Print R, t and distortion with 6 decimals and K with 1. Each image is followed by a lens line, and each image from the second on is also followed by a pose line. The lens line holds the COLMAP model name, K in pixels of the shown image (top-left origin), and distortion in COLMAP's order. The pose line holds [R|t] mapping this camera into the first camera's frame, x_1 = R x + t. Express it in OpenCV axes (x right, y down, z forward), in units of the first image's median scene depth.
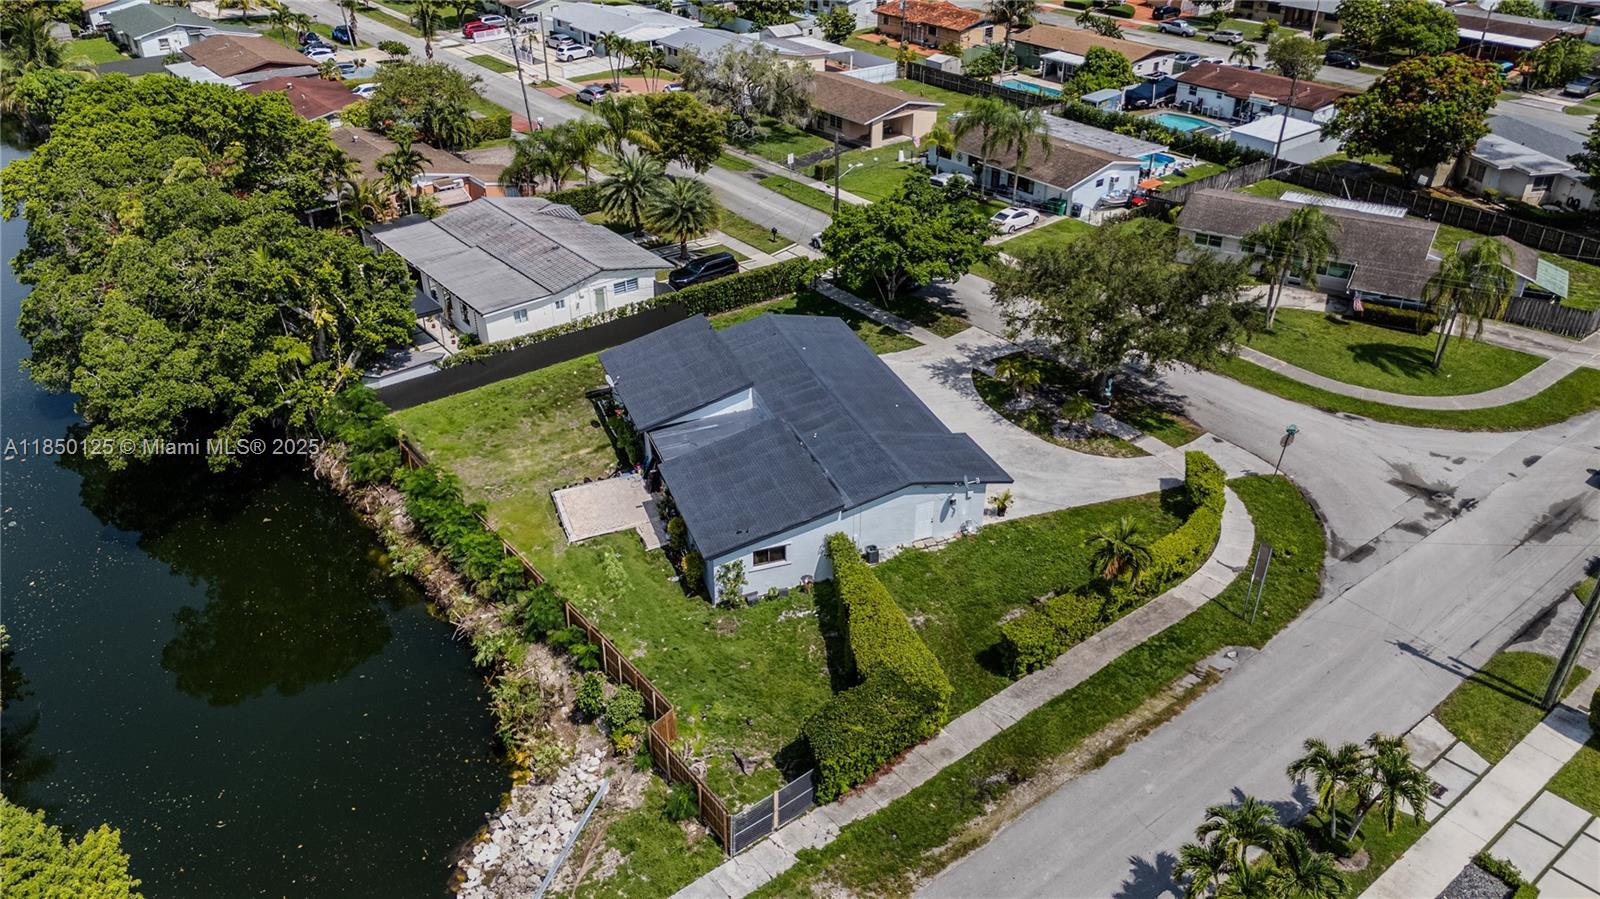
lens RADIAL K [[1177.2, 0, 800.0], [0, 1177.2, 449.5], [0, 0, 1]] dist [0.070623, -0.079409]
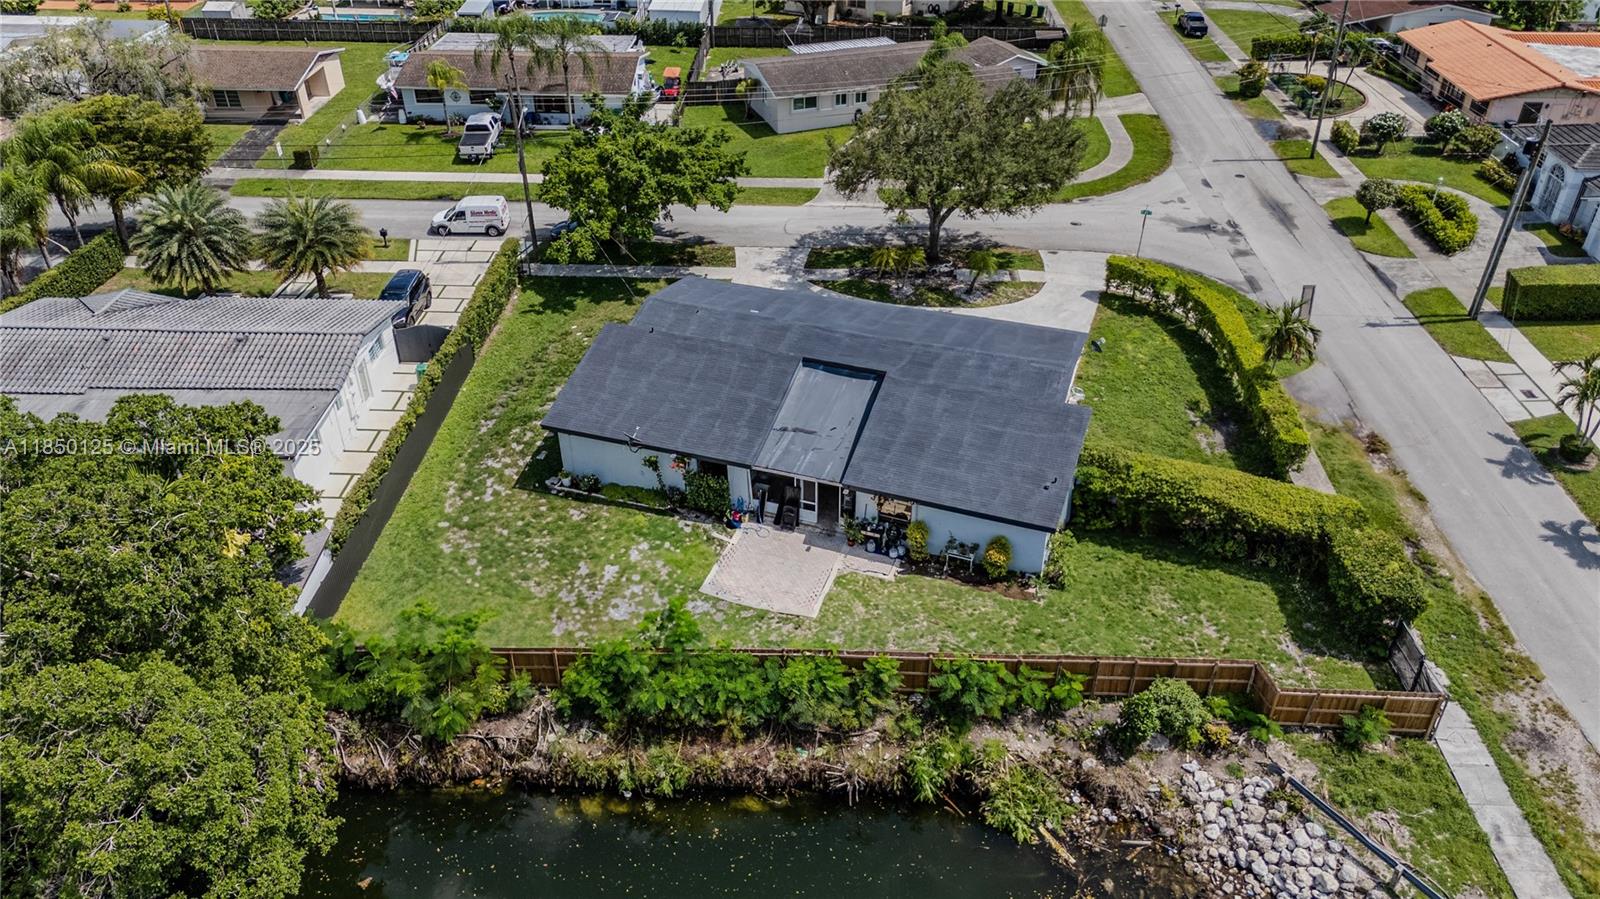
lens RADIAL K [[1177.2, 0, 800.0], [0, 1177.2, 449.5], [0, 0, 1]] dist [0.070623, -0.079409]
pose [[0.647521, -0.426669, 0.631403, -0.537426], [0.390052, 0.897366, 0.206384, -0.155212], [-0.654657, 0.112642, 0.747487, 0.362096]]
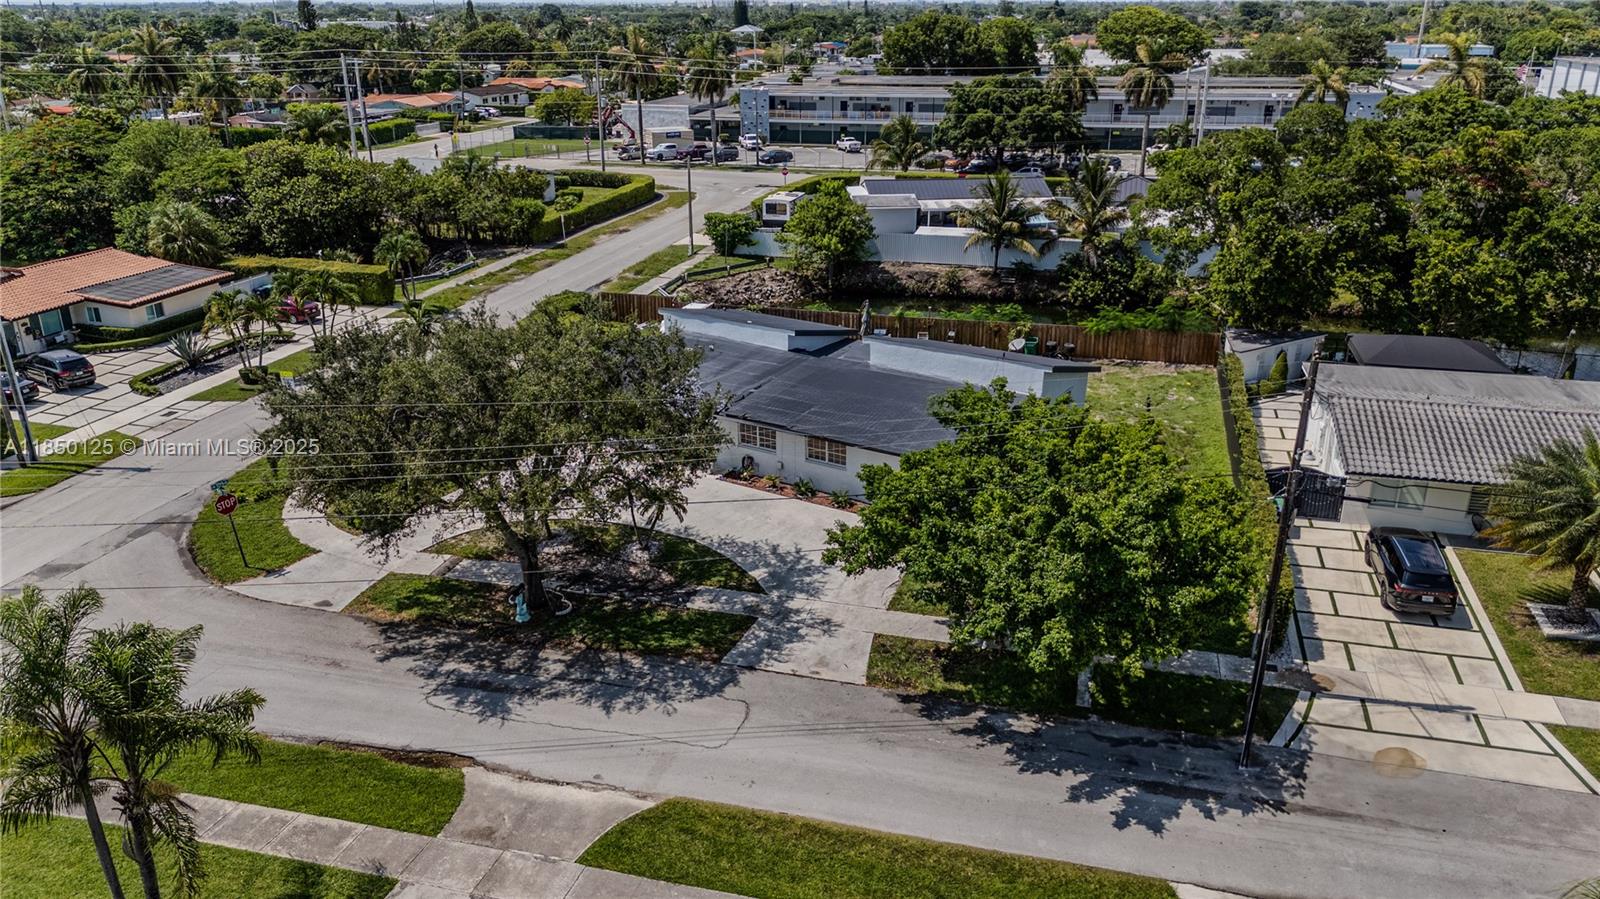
lens RADIAL K [[1177.2, 0, 800.0], [0, 1177.2, 449.5], [0, 0, 1]] dist [0.070623, -0.079409]
pose [[-0.802784, 0.209410, -0.558288, 0.471920], [-0.301489, 0.665241, 0.683051, -0.549217], [0.514434, 0.716660, -0.470910, 1.335272]]
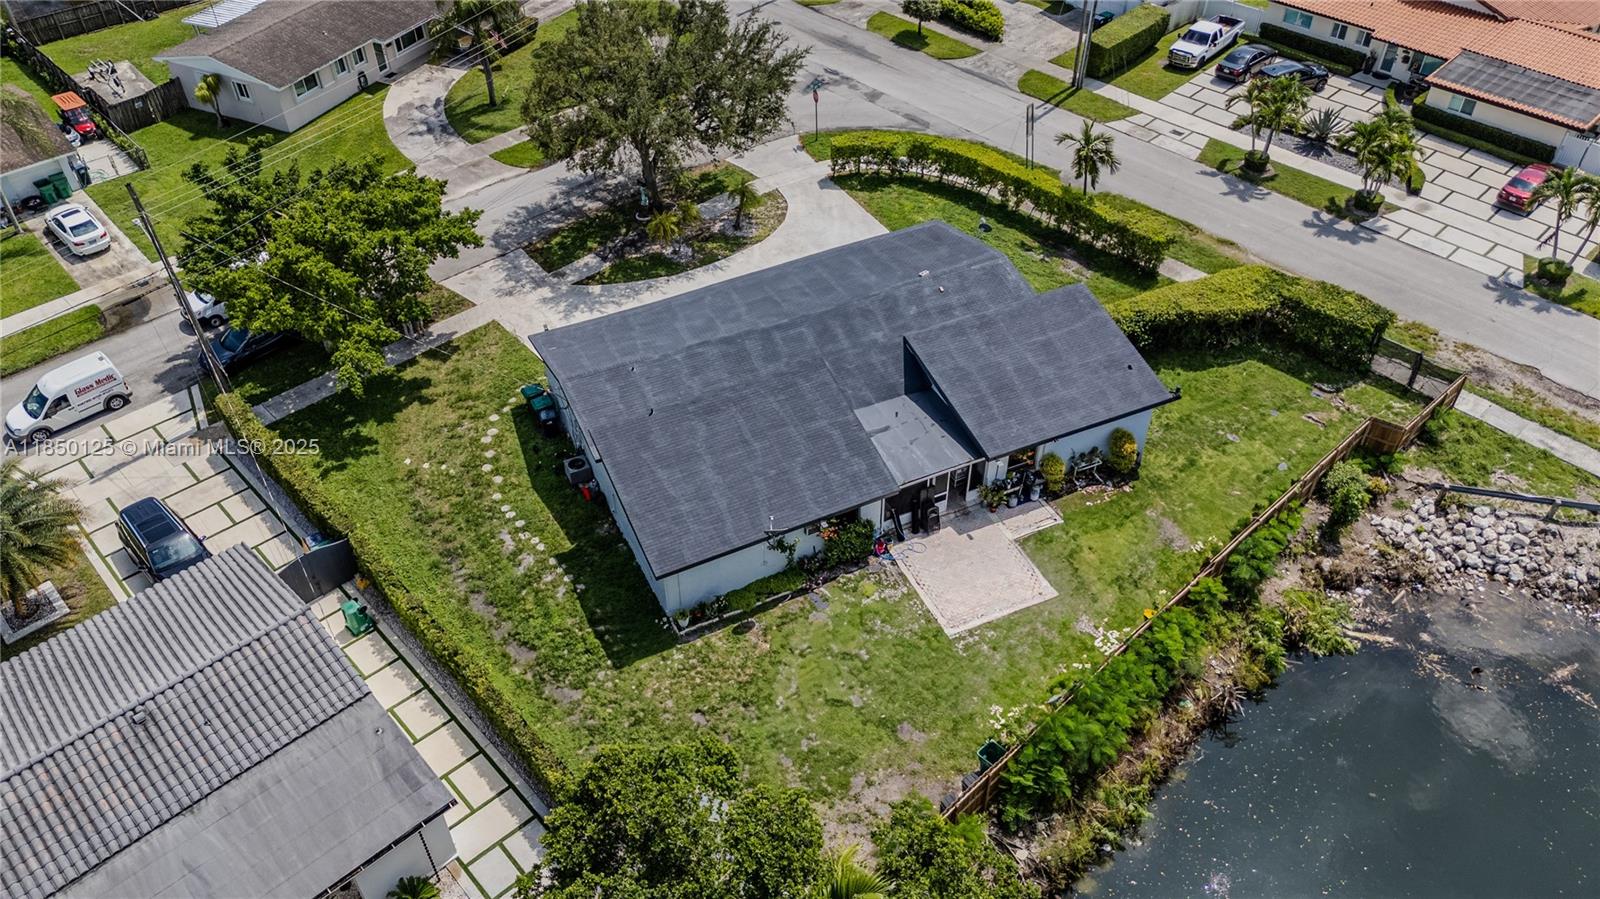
lens RADIAL K [[1186.6, 0, 800.0], [0, 1186.6, 449.5], [0, 0, 1]] dist [0.033323, -0.006204]
pose [[-0.086355, -0.661102, 0.745310, -0.575355], [0.512975, 0.611808, 0.602119, -0.436189], [-0.854049, 0.434321, 0.286296, 0.754706]]
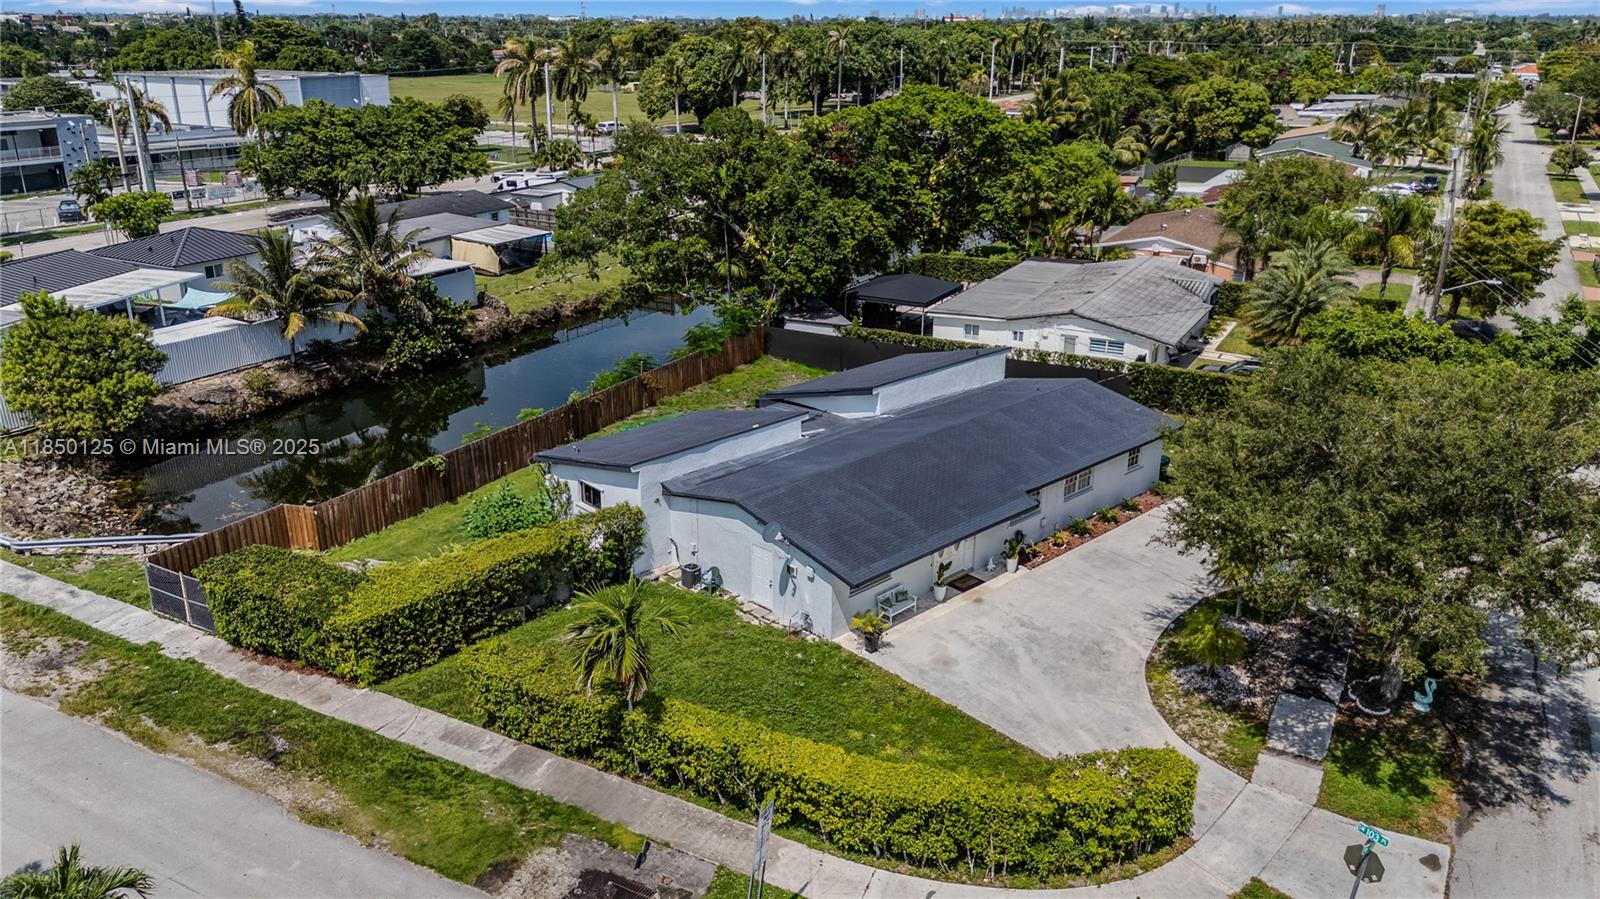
lens RADIAL K [[1177.2, 0, 800.0], [0, 1177.2, 449.5], [0, 0, 1]] dist [0.070623, -0.079409]
pose [[0.390591, 0.314466, -0.865188, 0.576938], [-0.471012, 0.875774, 0.105675, -0.074712], [0.790940, 0.366238, 0.490187, 0.543253]]
